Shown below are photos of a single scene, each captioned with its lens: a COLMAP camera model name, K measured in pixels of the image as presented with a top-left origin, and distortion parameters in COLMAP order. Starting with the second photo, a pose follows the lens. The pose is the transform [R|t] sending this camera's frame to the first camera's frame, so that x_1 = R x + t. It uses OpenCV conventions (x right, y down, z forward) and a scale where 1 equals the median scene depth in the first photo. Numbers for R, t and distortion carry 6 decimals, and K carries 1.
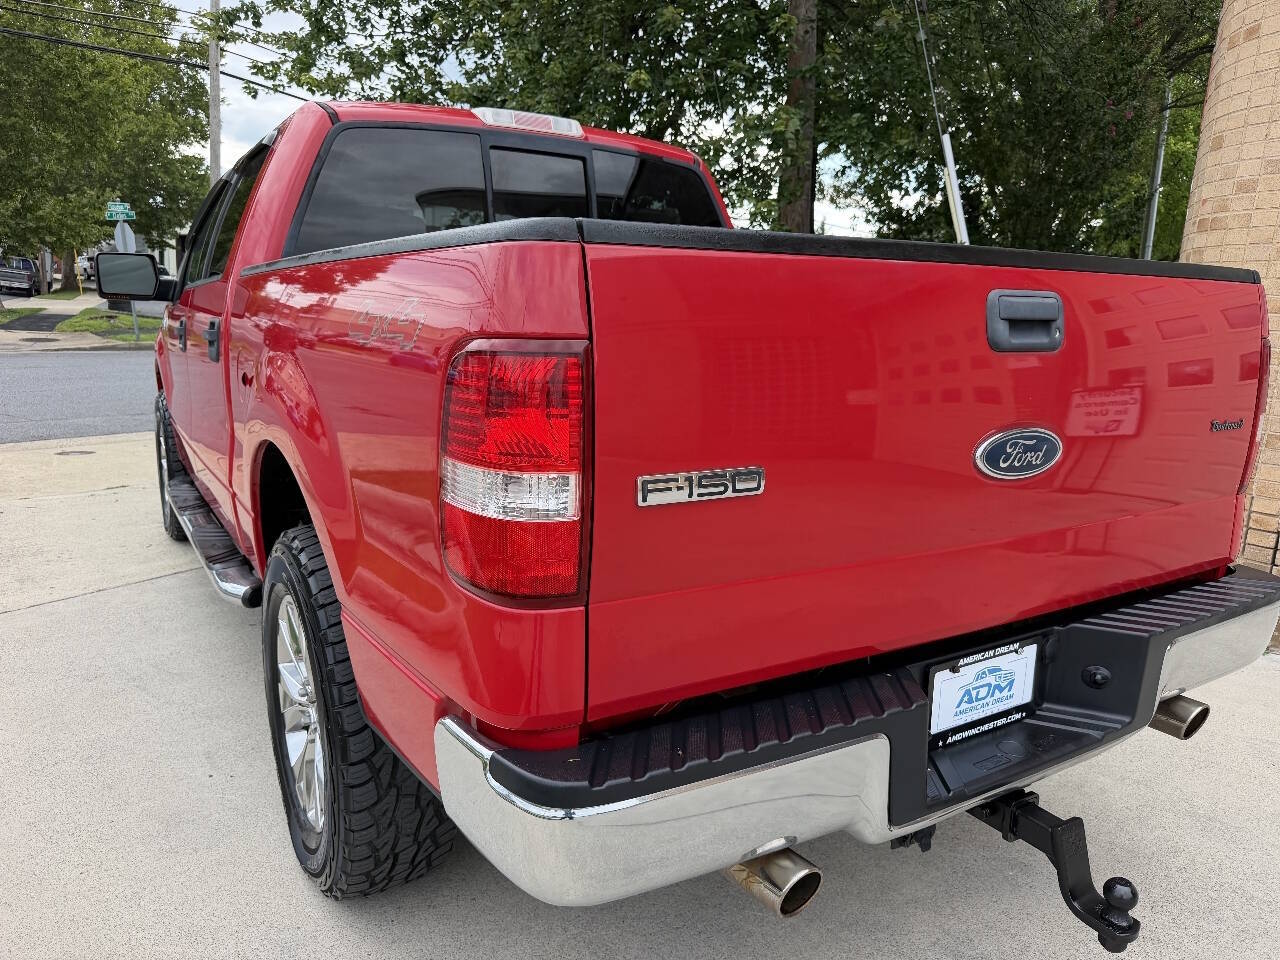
lens RADIAL K [[923.4, 0, 638.5], [0, 923.4, 481.6], [0, 0, 1]] dist [0.049929, -0.067435]
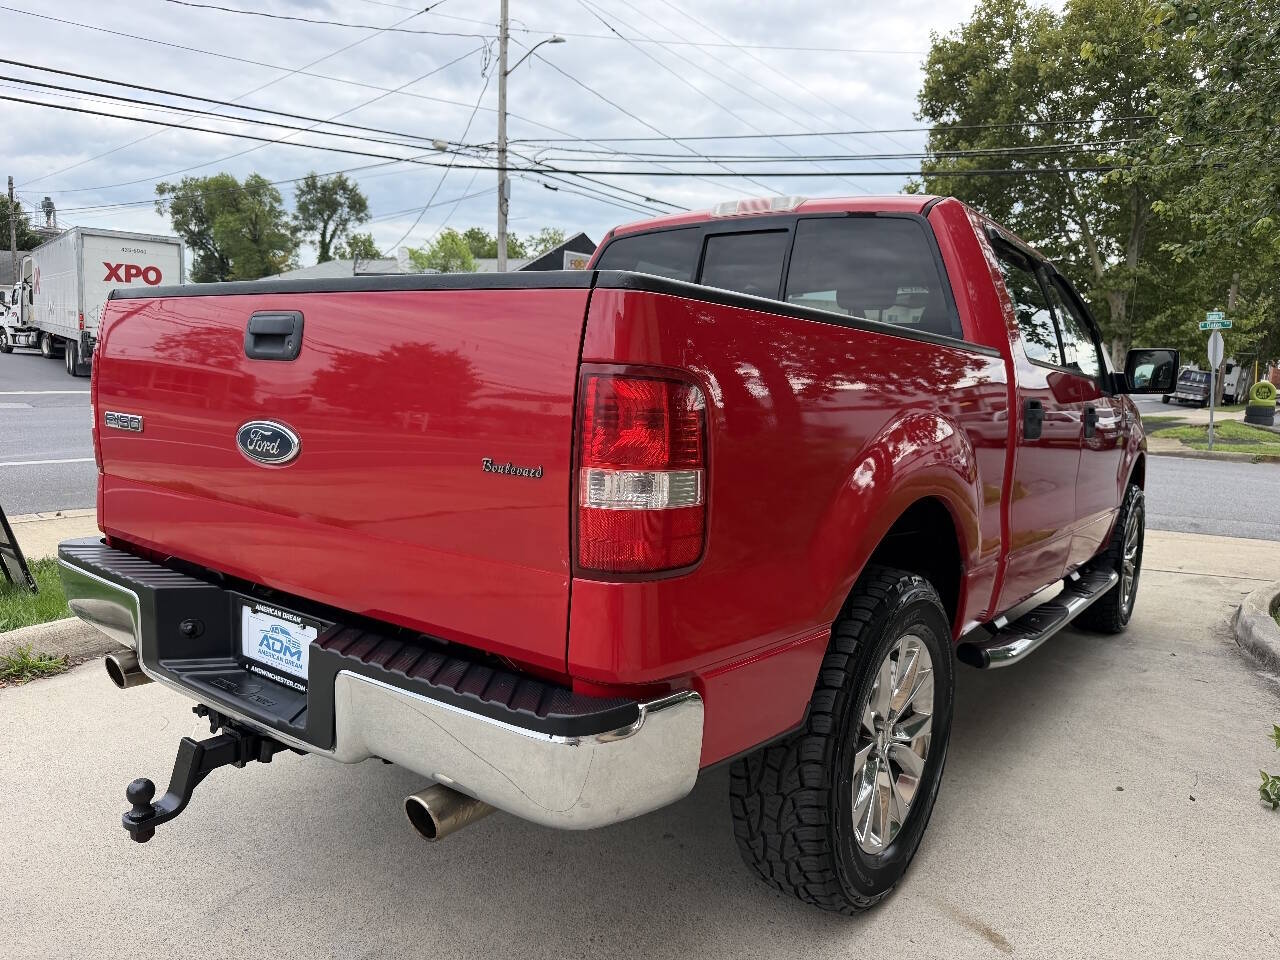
lens RADIAL K [[923.4, 0, 644.6], [0, 923.4, 478.6], [0, 0, 1]] dist [0.049929, -0.067435]
pose [[0.362572, 0.099386, -0.926641, 1.632280], [-0.216612, 0.976054, 0.019930, -0.109152], [0.906433, 0.193496, 0.375418, 0.941417]]
